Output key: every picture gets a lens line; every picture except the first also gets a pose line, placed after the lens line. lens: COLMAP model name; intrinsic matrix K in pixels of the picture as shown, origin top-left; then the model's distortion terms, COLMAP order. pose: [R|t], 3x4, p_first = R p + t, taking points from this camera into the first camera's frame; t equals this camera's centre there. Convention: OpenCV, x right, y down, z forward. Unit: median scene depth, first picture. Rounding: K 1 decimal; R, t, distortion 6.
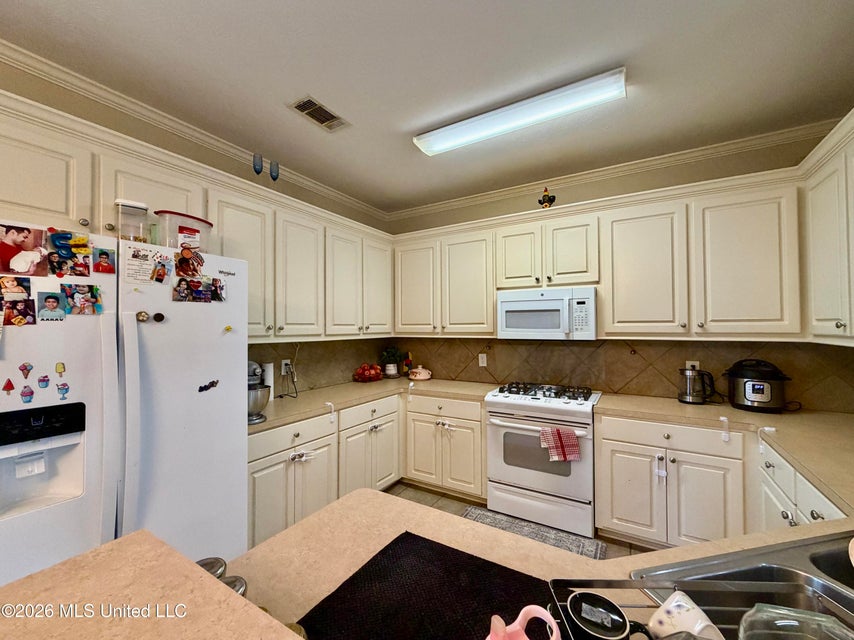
lens RADIAL K [[348.2, 0, 433.2], [0, 348.2, 320.8], [0, 0, 1]] dist [0.000730, -0.000263]
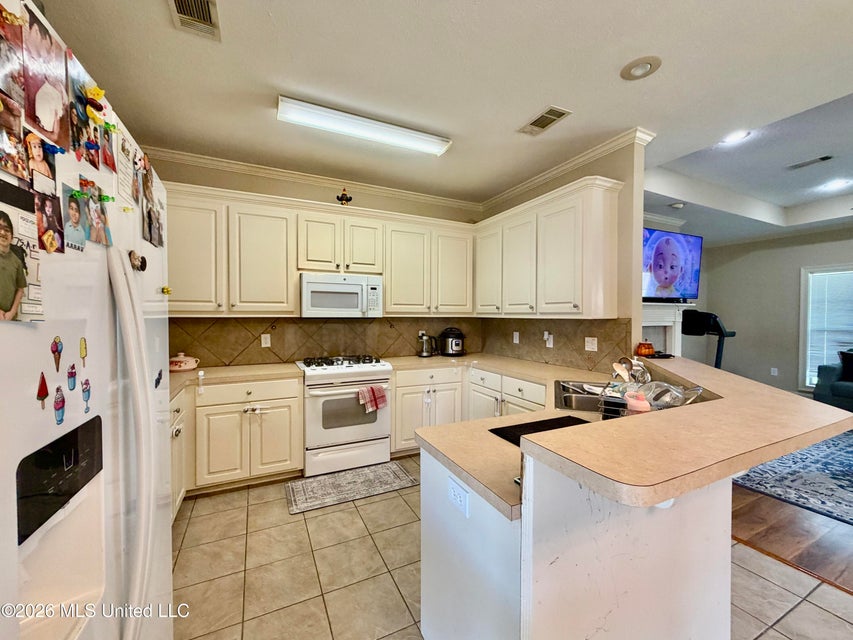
lens RADIAL K [[347.8, 0, 416.3], [0, 347.8, 319.3], [0, 0, 1]] dist [0.000730, -0.000263]
pose [[0.547591, -0.002800, 0.836741, -0.650981], [-0.022519, 0.999583, 0.018083, 0.040123], [-0.836443, -0.028745, 0.547300, 0.183399]]
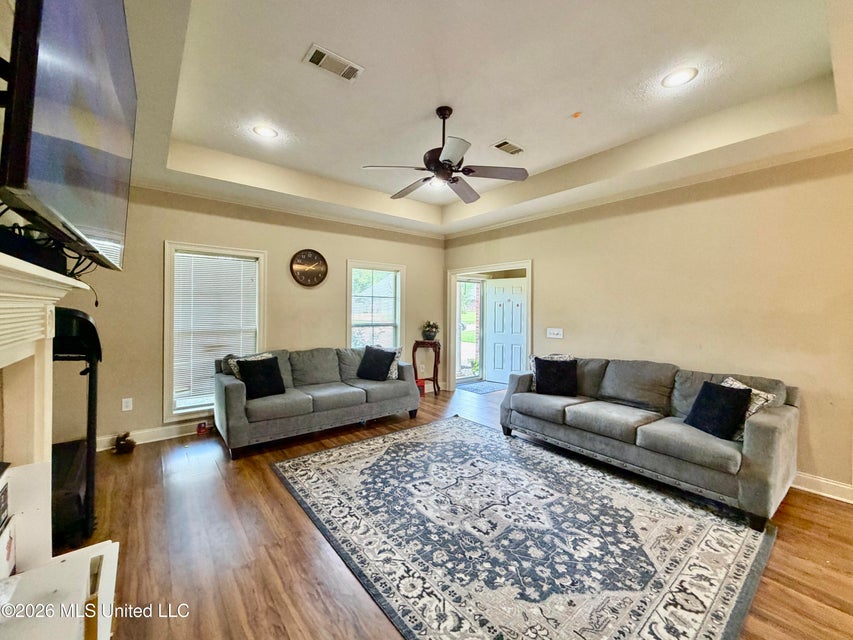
lens RADIAL K [[347.8, 0, 433.4], [0, 347.8, 312.9], [0, 0, 1]] dist [0.000730, -0.000263]
pose [[-0.942362, -0.005991, 0.334541, 1.079305], [-0.009502, 0.999916, -0.008858, 0.001818], [-0.334460, -0.011526, -0.942340, 0.374084]]
